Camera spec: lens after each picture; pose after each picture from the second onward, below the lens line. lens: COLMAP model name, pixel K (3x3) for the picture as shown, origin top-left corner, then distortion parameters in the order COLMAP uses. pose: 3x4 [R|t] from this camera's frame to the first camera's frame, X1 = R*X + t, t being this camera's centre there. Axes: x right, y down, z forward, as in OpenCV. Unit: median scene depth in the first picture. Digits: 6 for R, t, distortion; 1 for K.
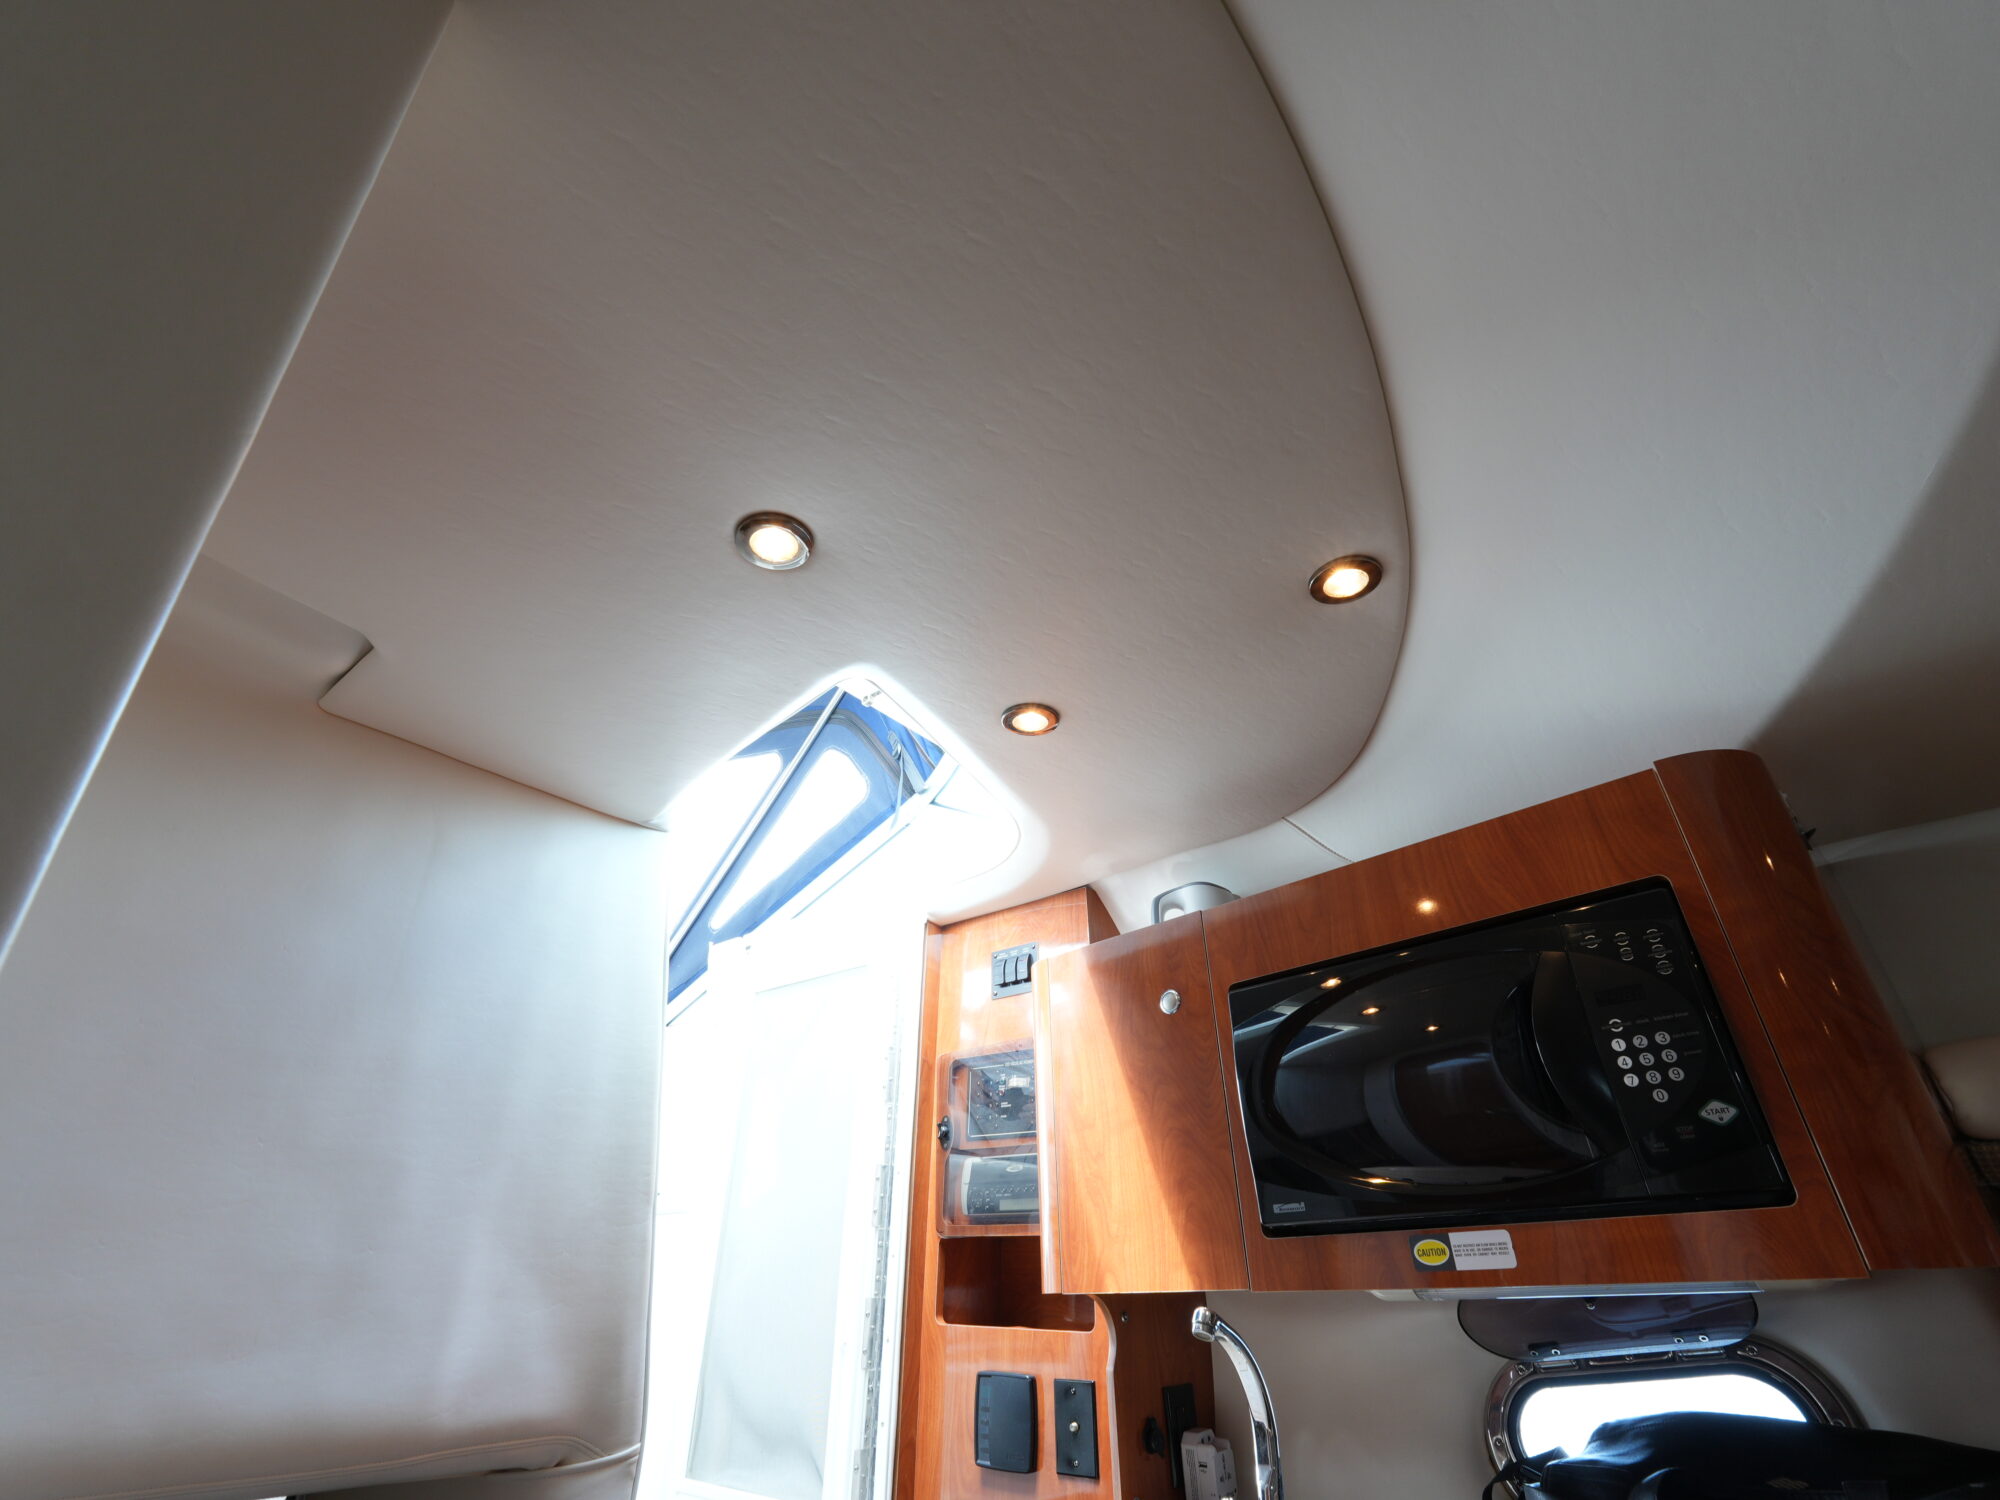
lens RADIAL K [[949.7, 0, 1000.0], [0, 949.7, 750.0], [0, 0, 1]] dist [0.012959, 0.000303]
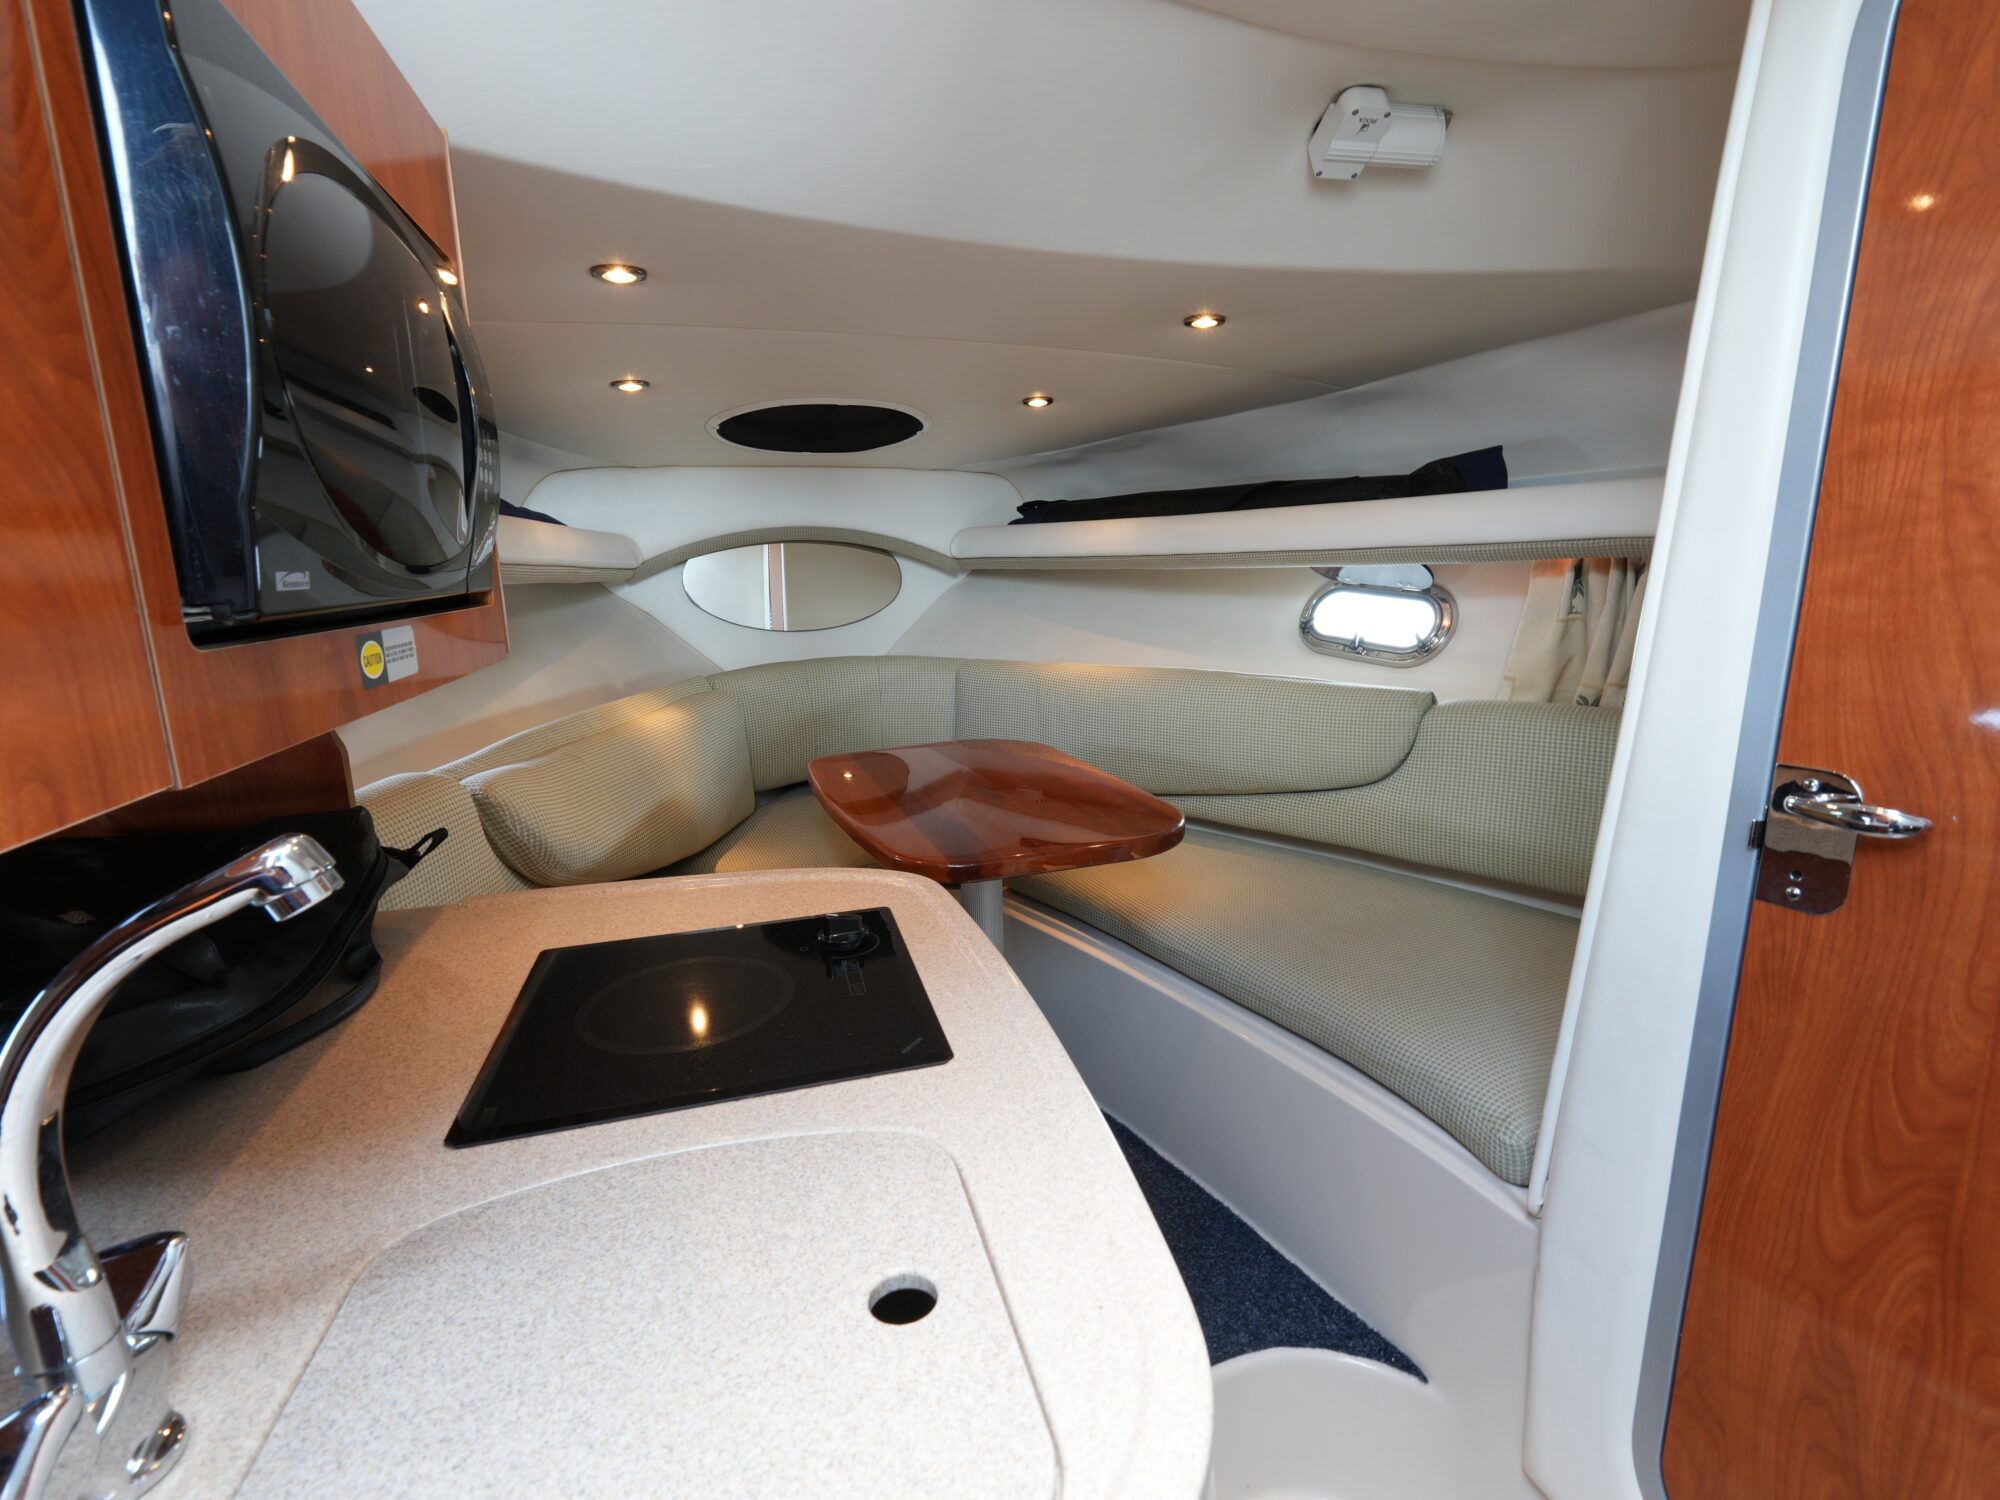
lens RADIAL K [[943.5, 0, 1000.0], [0, 943.5, 750.0], [0, 0, 1]] dist [0.000733, -0.000226]
pose [[-0.869902, -0.058598, 0.489732, -0.188233], [-0.211781, 0.941104, -0.263577, 0.654834], [-0.445444, -0.333002, -0.831077, 1.305089]]
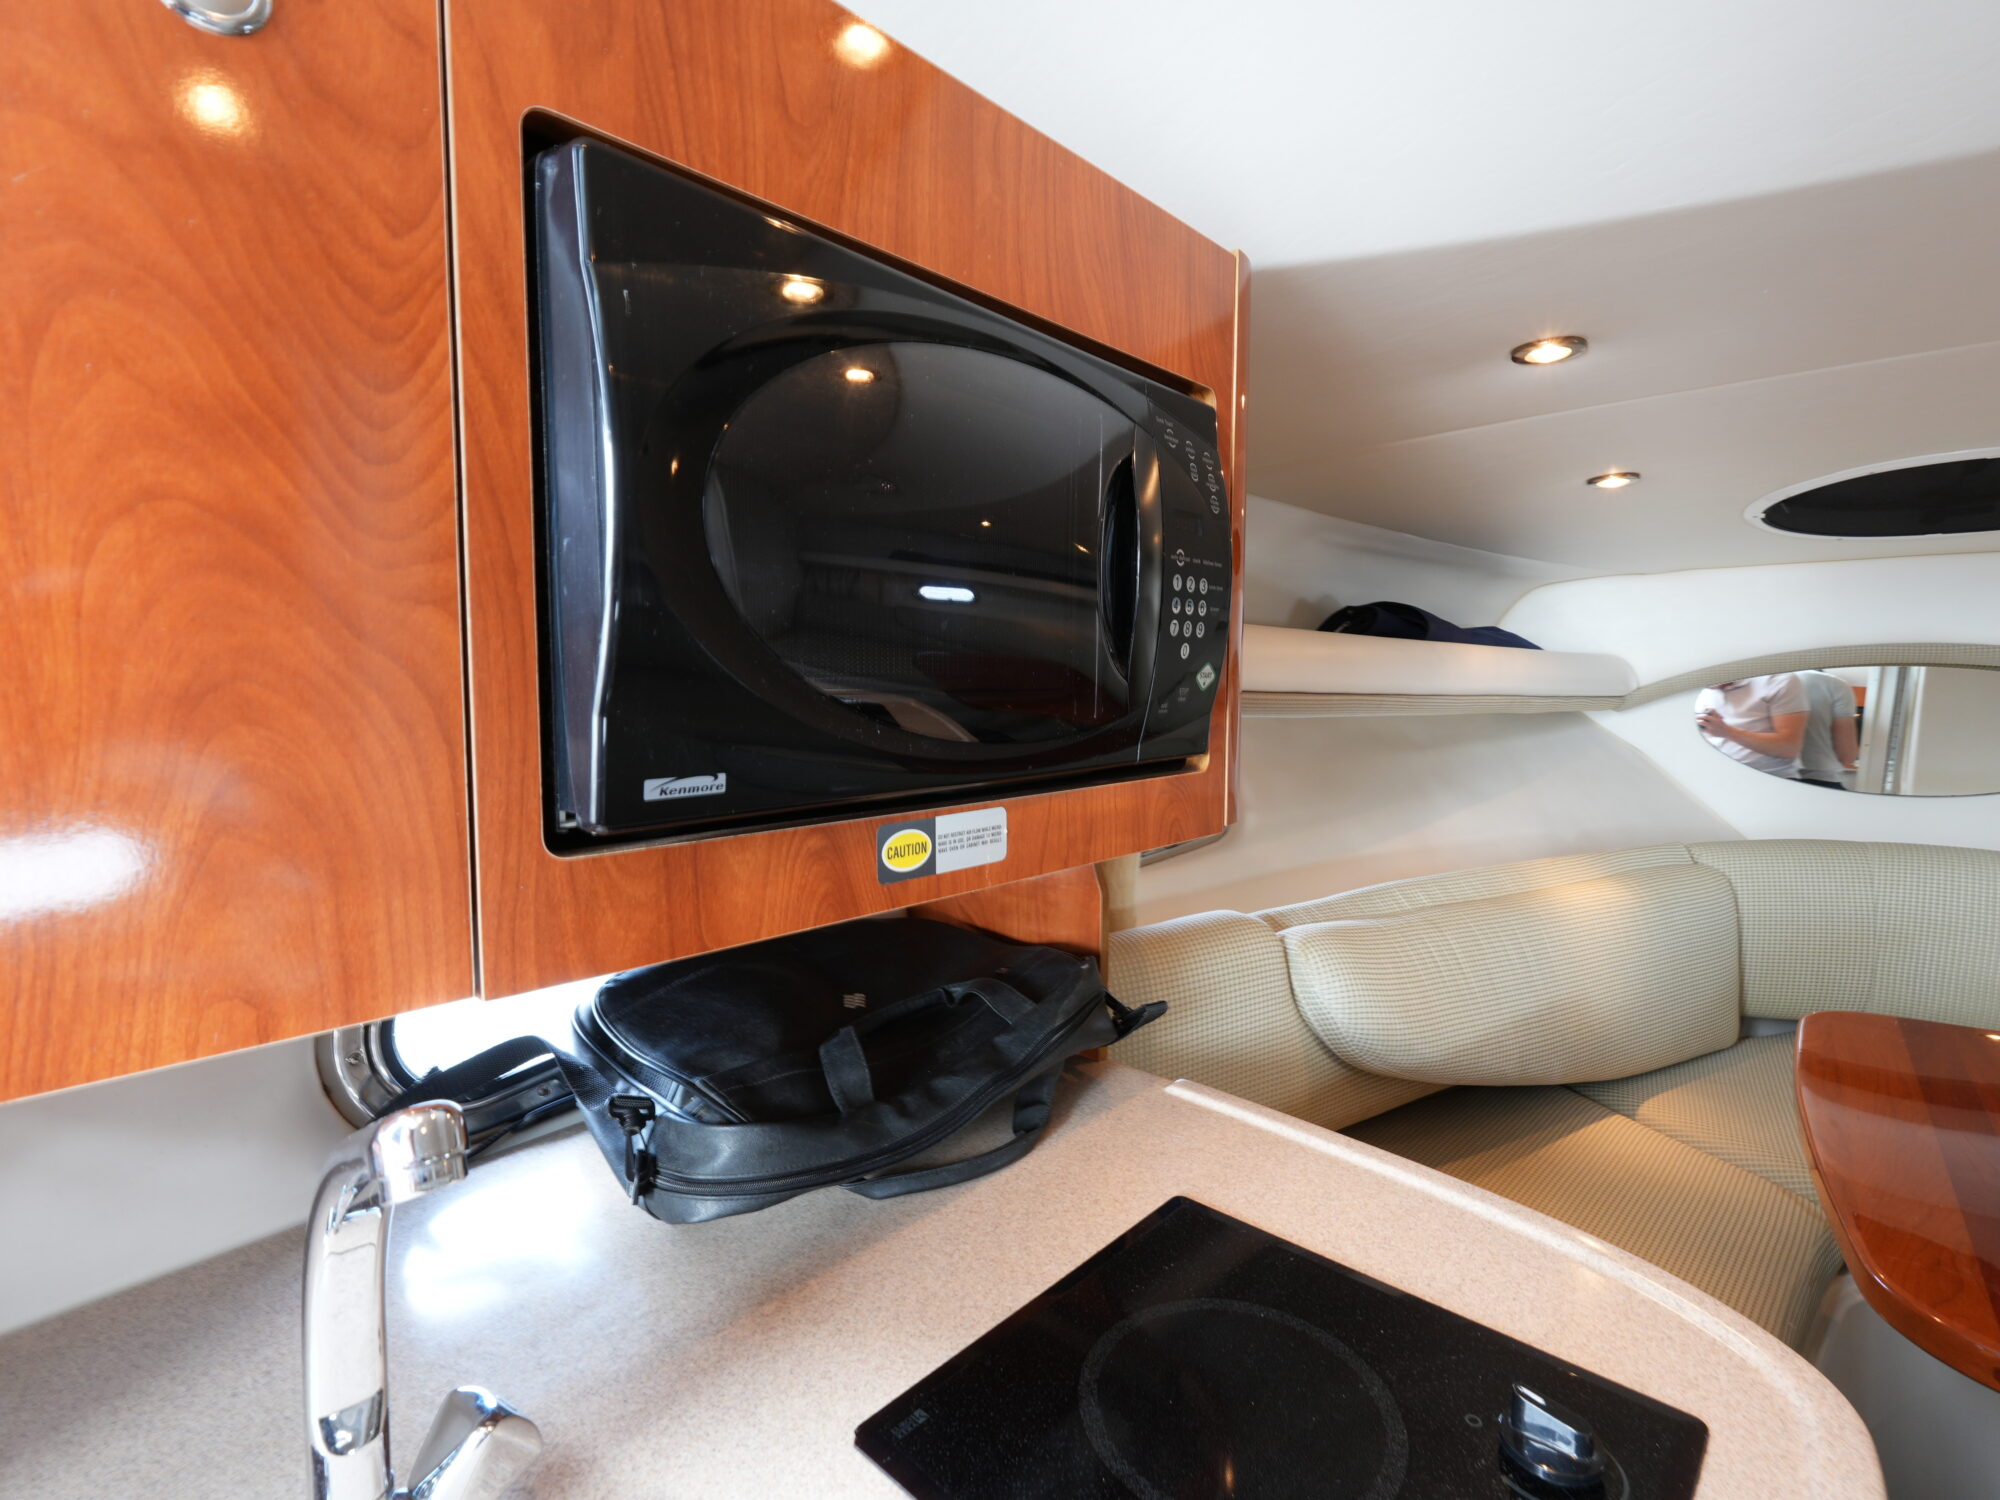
lens RADIAL K [[949.7, 0, 1000.0], [0, 949.7, 750.0], [0, 0, 1]] dist [0.012959, 0.000303]
pose [[-0.040125, -0.056854, 0.997576, -0.090665], [-0.500293, 0.865364, 0.029196, 0.435067], [-0.864926, -0.497908, -0.063166, 1.020882]]
